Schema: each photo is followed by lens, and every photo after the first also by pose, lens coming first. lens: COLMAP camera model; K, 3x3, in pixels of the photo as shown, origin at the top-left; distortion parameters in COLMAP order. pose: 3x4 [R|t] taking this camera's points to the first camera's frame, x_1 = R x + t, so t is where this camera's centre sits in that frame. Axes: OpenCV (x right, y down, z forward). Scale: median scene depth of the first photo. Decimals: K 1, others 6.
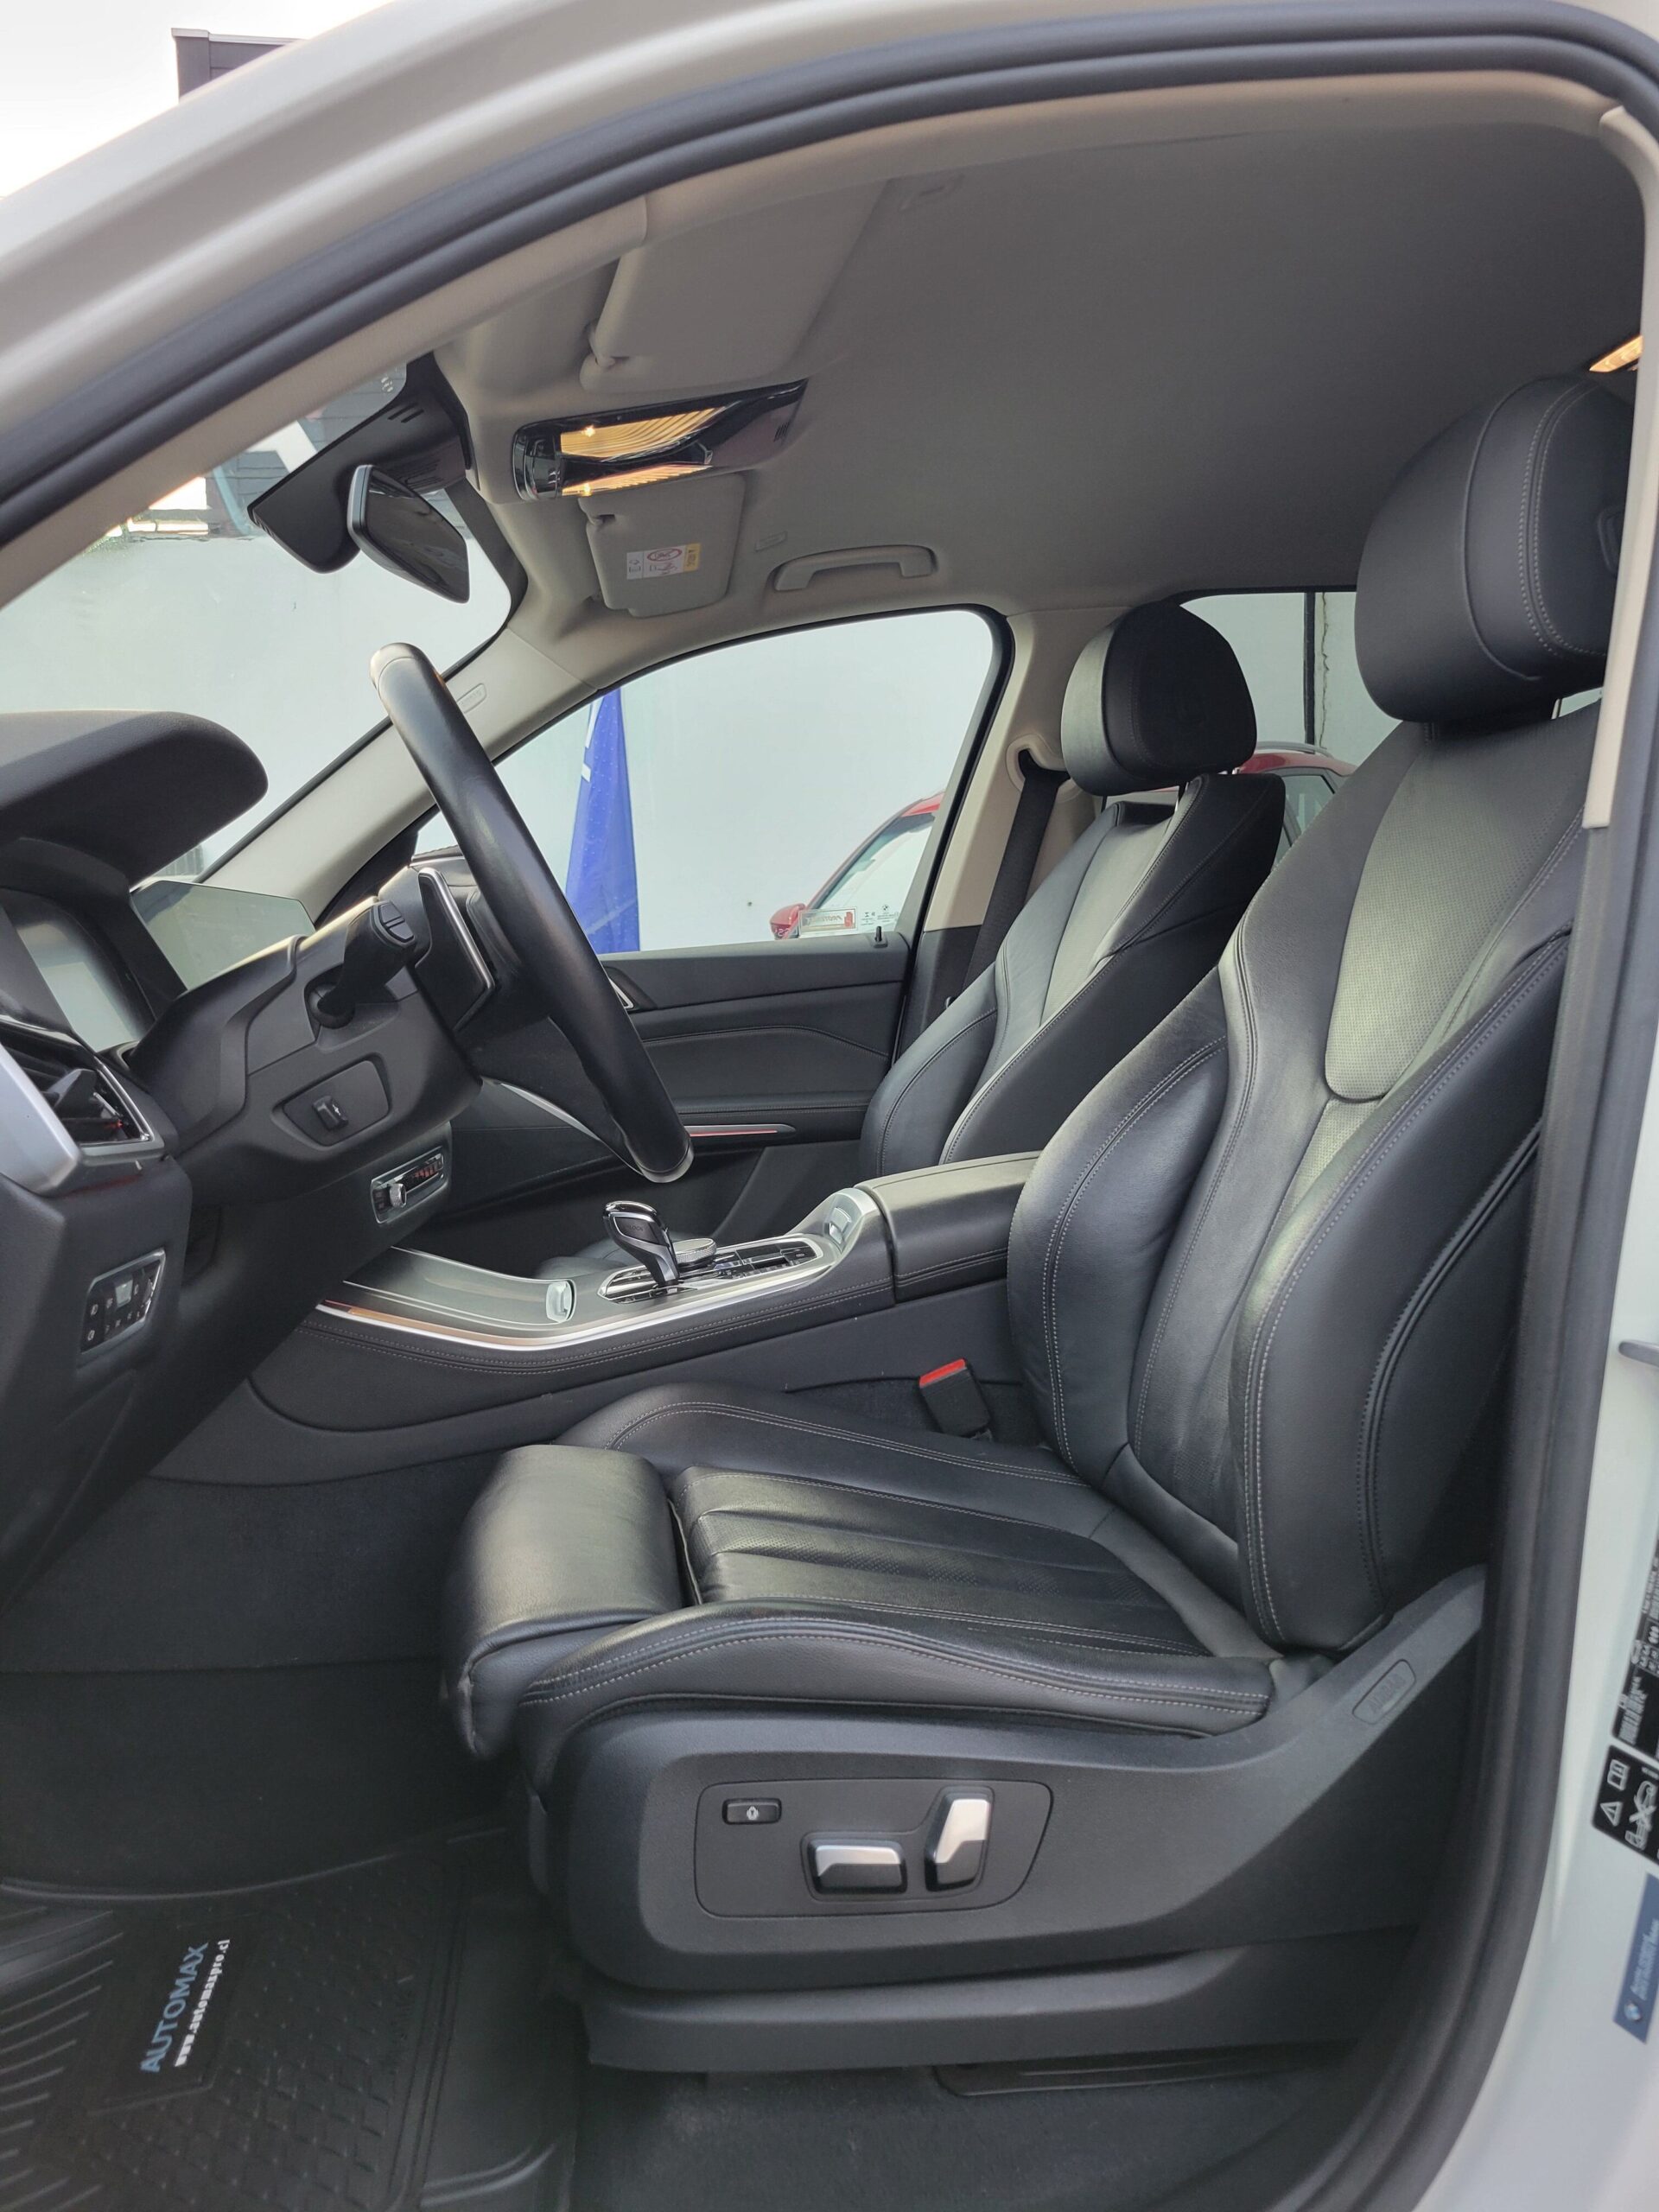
lens RADIAL K [[1680.5, 0, 830.7], [0, 1680.5, 1108.6], [0, 0, 1]] dist [0.026139, -0.007324]
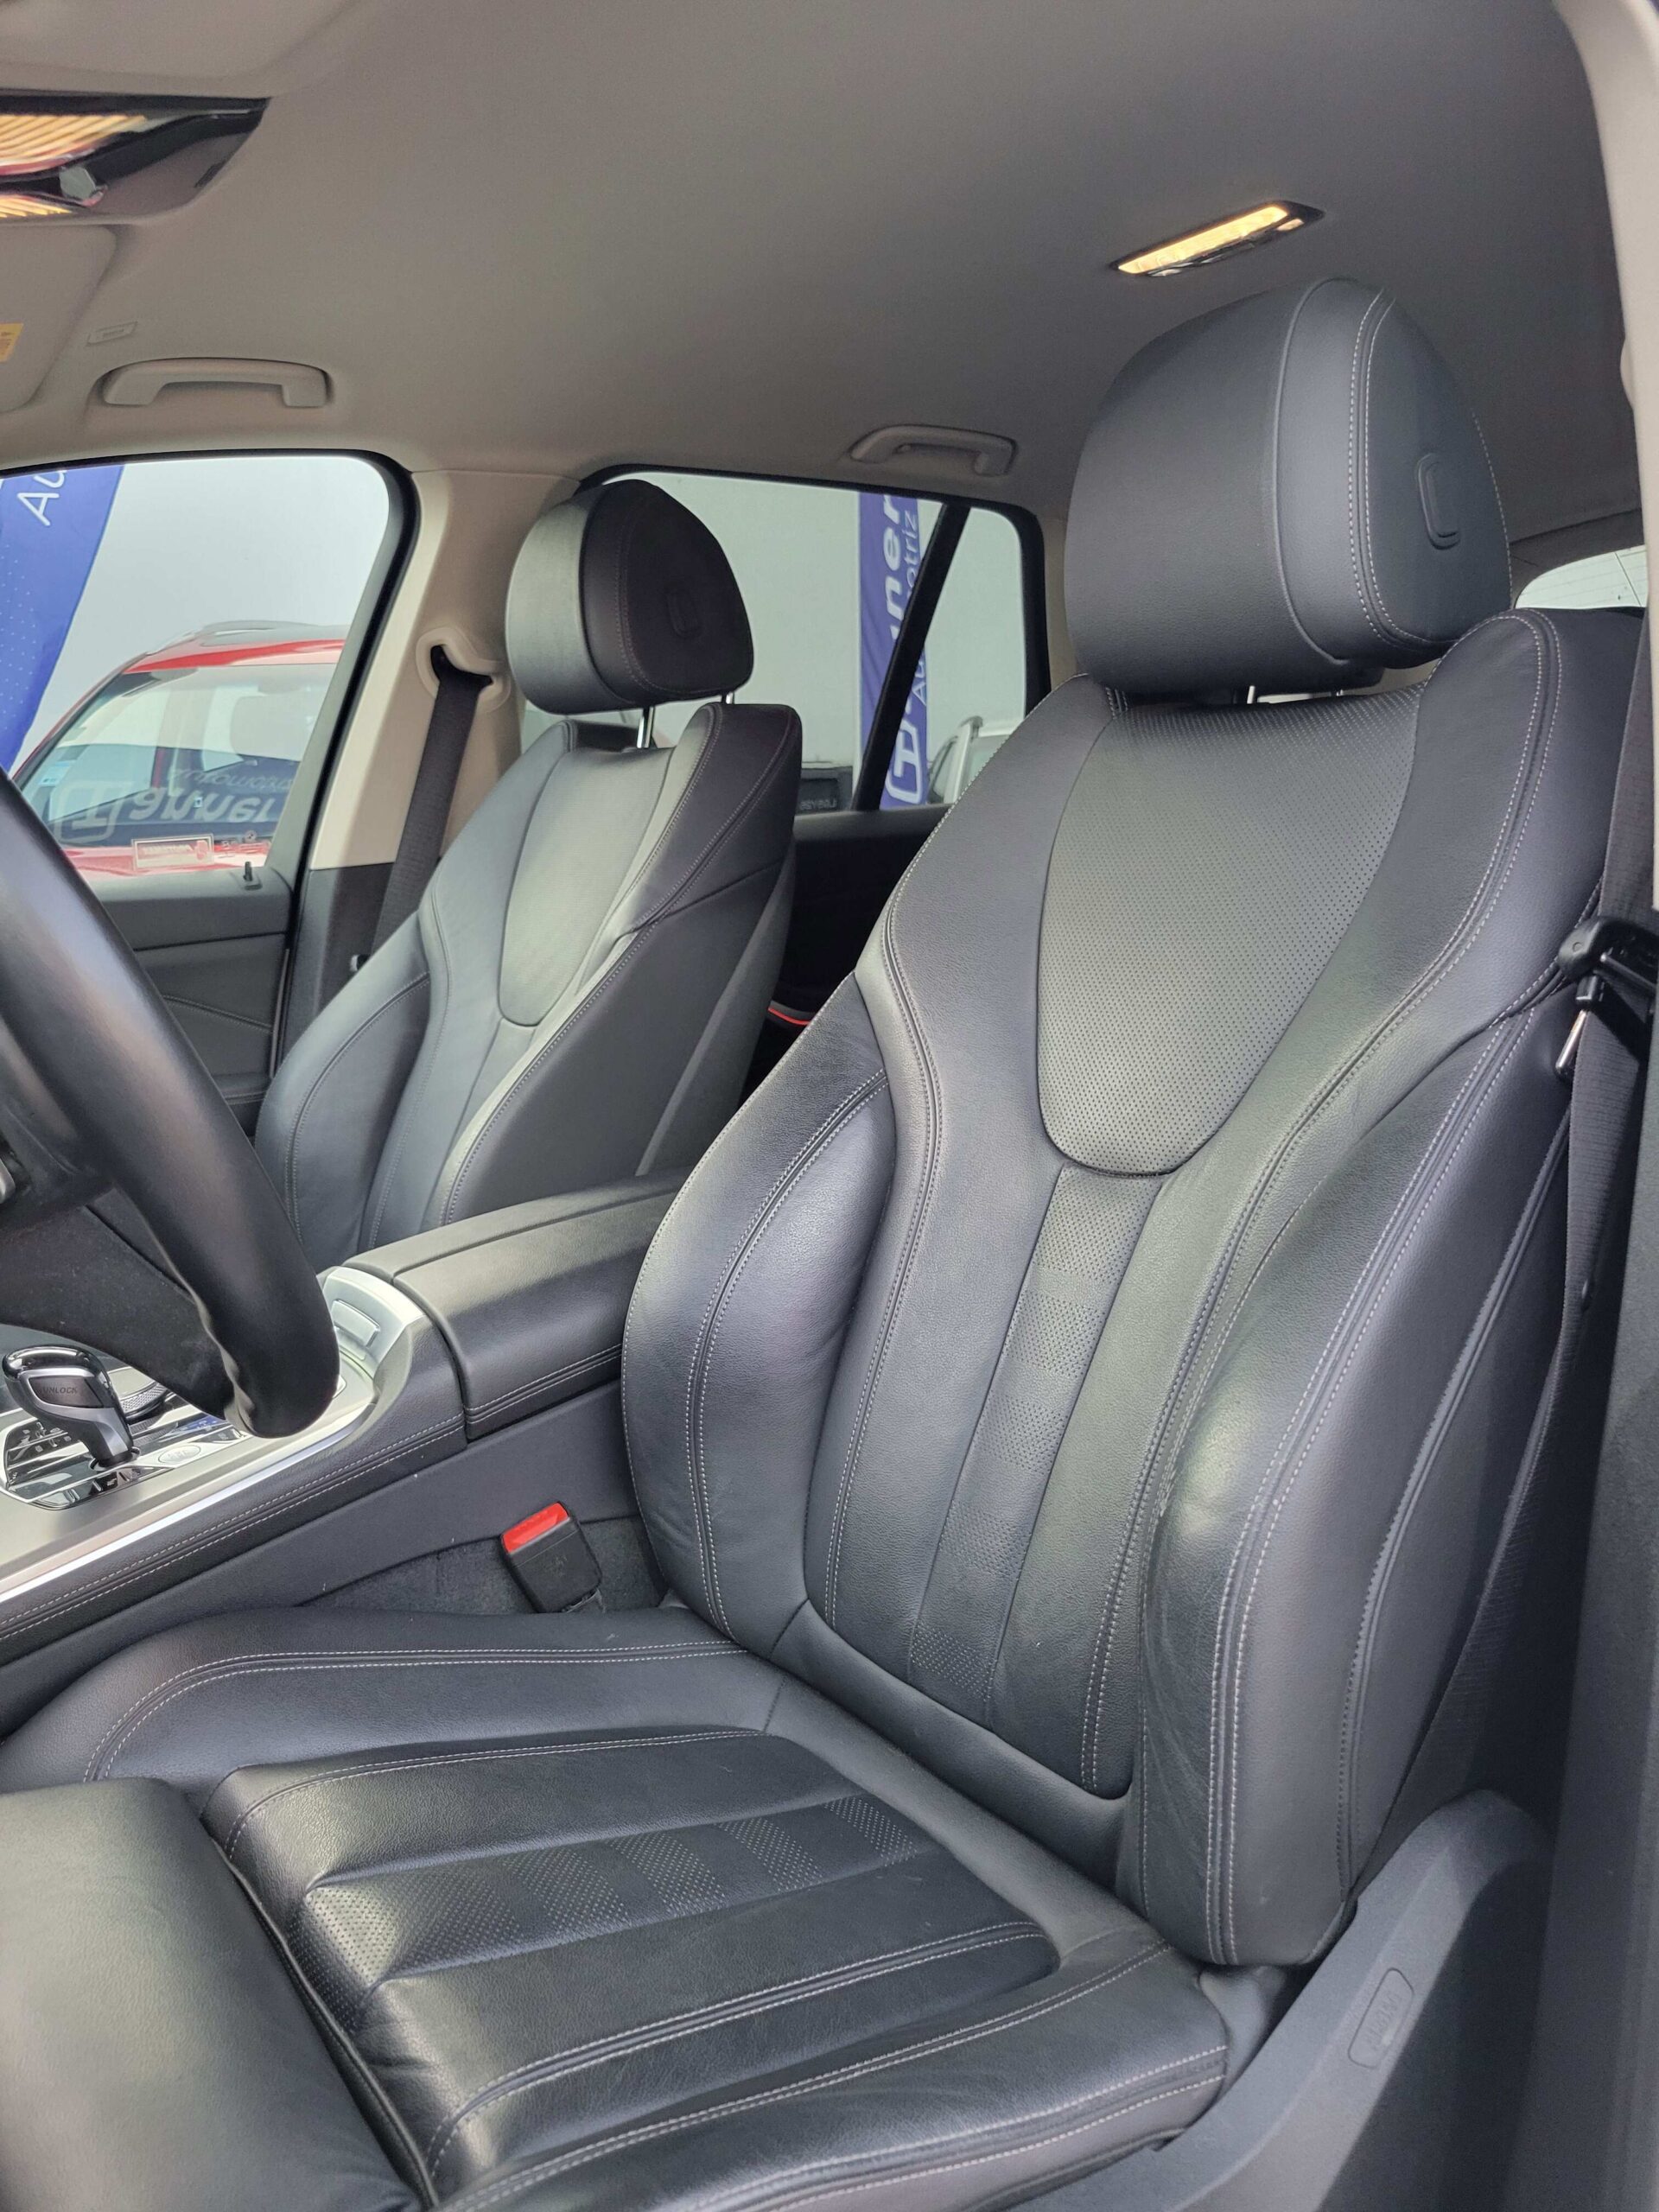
lens RADIAL K [[1680.5, 0, 833.9], [0, 1680.5, 1100.7], [0, 0, 1]] dist [0.026139, -0.007324]
pose [[0.892135, -0.058342, 0.447987, -0.136534], [0.023290, 0.996247, 0.083363, -0.089840], [-0.451169, -0.063937, 0.890145, 0.278061]]
